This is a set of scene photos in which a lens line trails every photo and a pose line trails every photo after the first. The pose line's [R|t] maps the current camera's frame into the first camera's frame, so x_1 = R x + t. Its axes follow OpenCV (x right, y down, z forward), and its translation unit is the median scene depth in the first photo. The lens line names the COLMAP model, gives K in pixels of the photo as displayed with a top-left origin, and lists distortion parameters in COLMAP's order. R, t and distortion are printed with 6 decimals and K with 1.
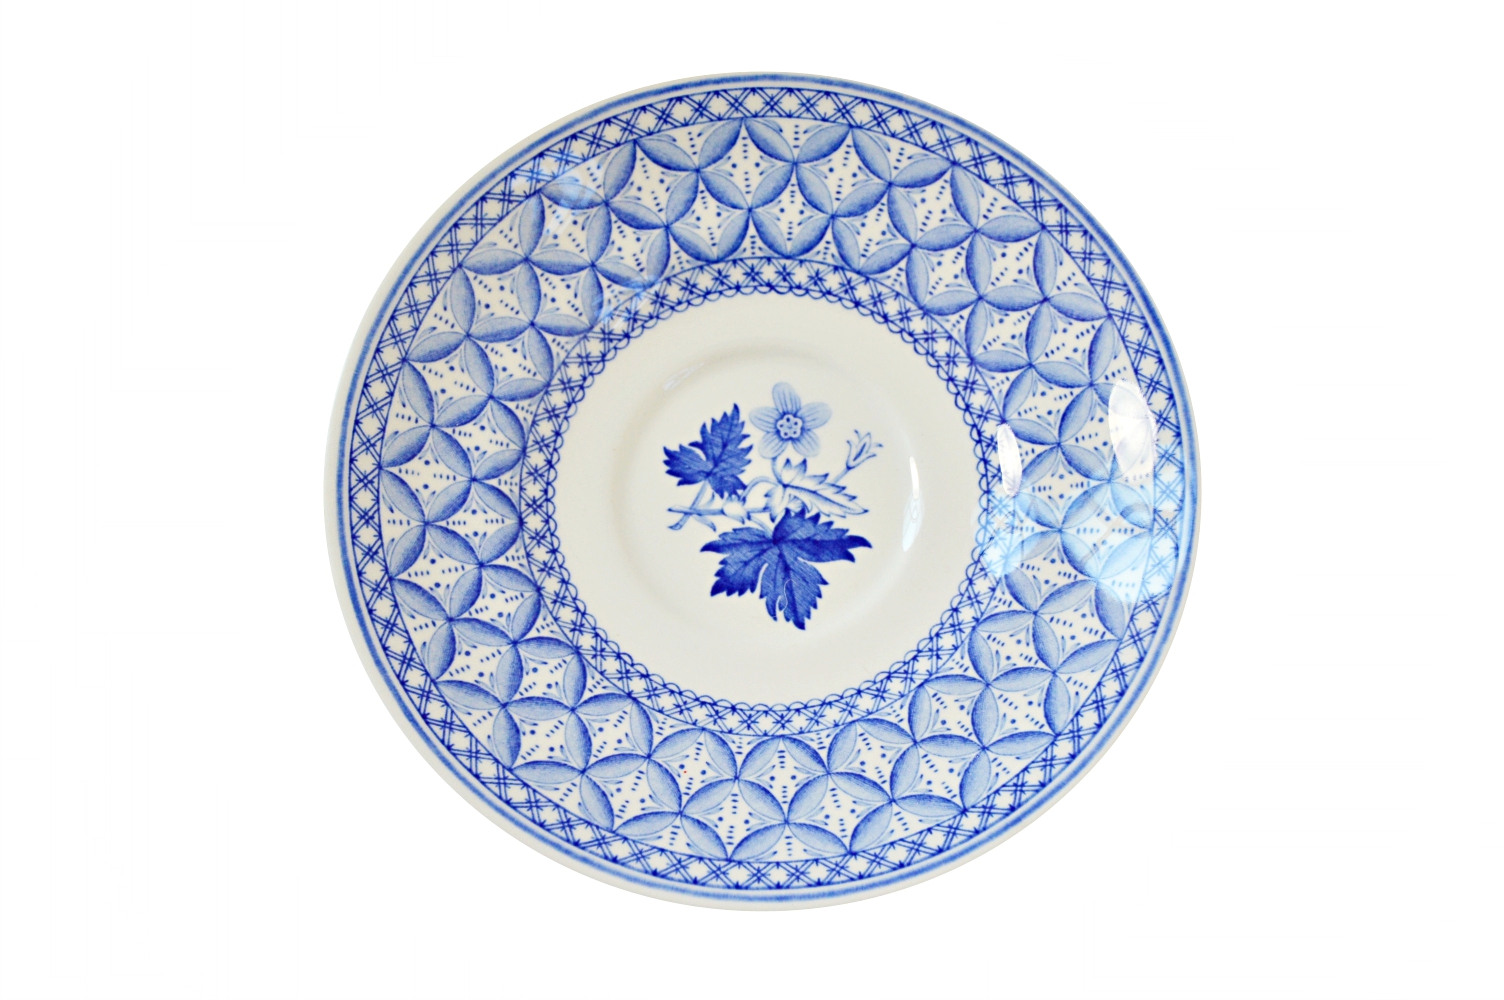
lens RADIAL K [[2052.4, 0, 751.3], [0, 2052.4, 501.9], [0, 0, 1]] dist [0.008813, 0.000000]
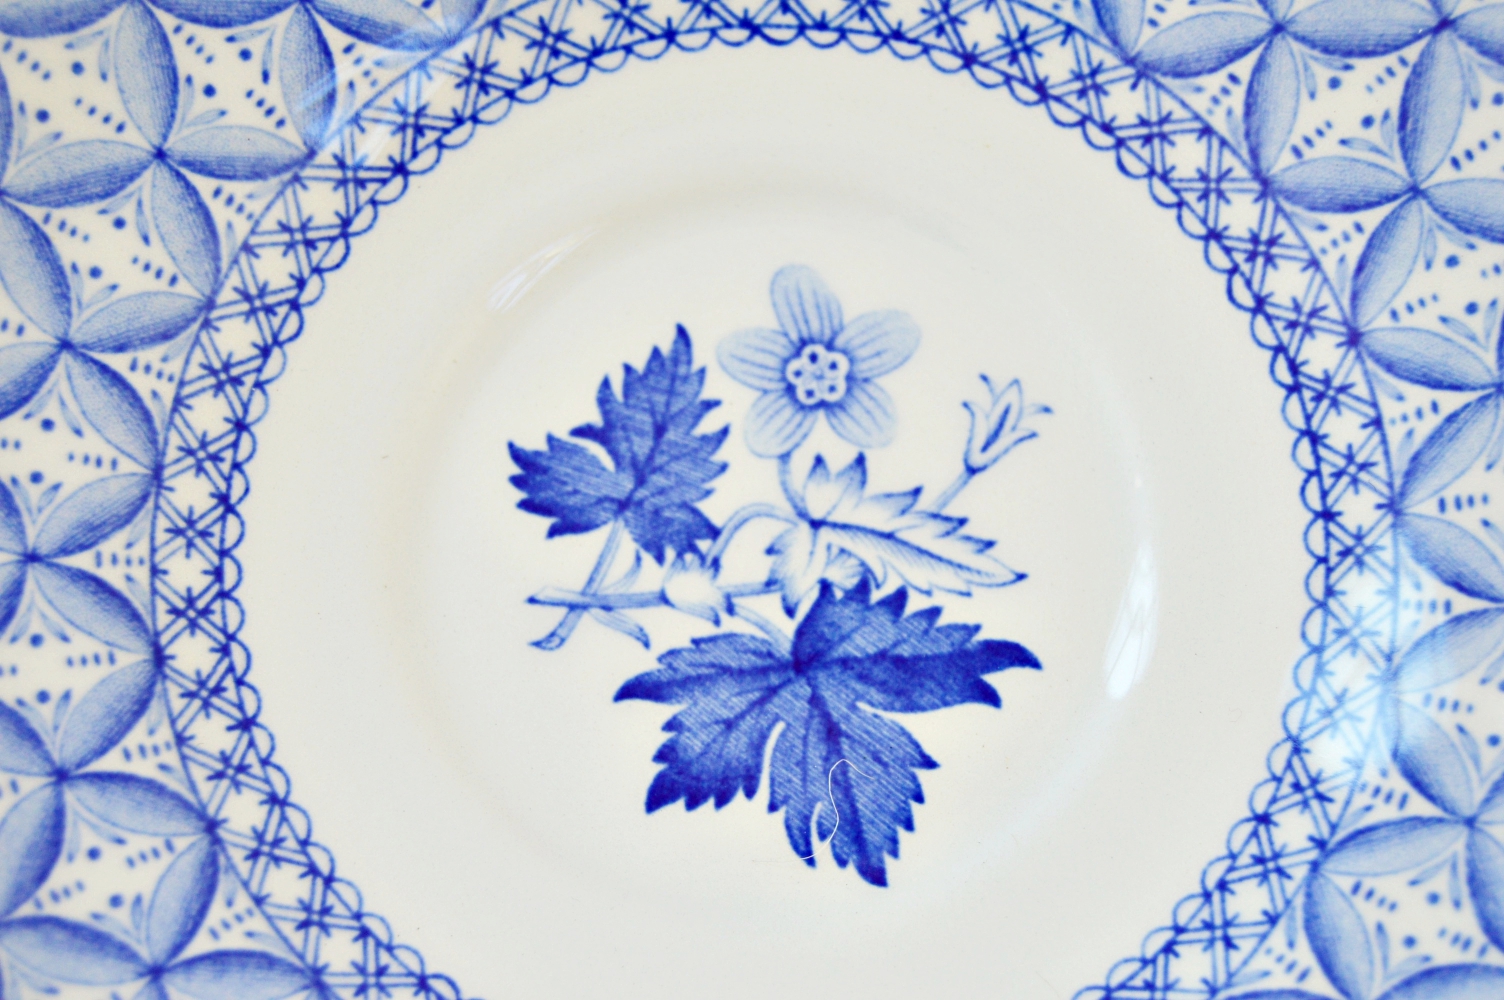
lens RADIAL K [[3251.7, 0, 751.7], [0, 3251.7, 496.6], [0, 0, 1]] dist [-0.015832, 0.000000]
pose [[0.998335, -0.055882, 0.014302, -0.004830], [0.055274, 0.997674, 0.039892, -0.039360], [-0.016498, -0.039035, 0.999102, 0.367152]]
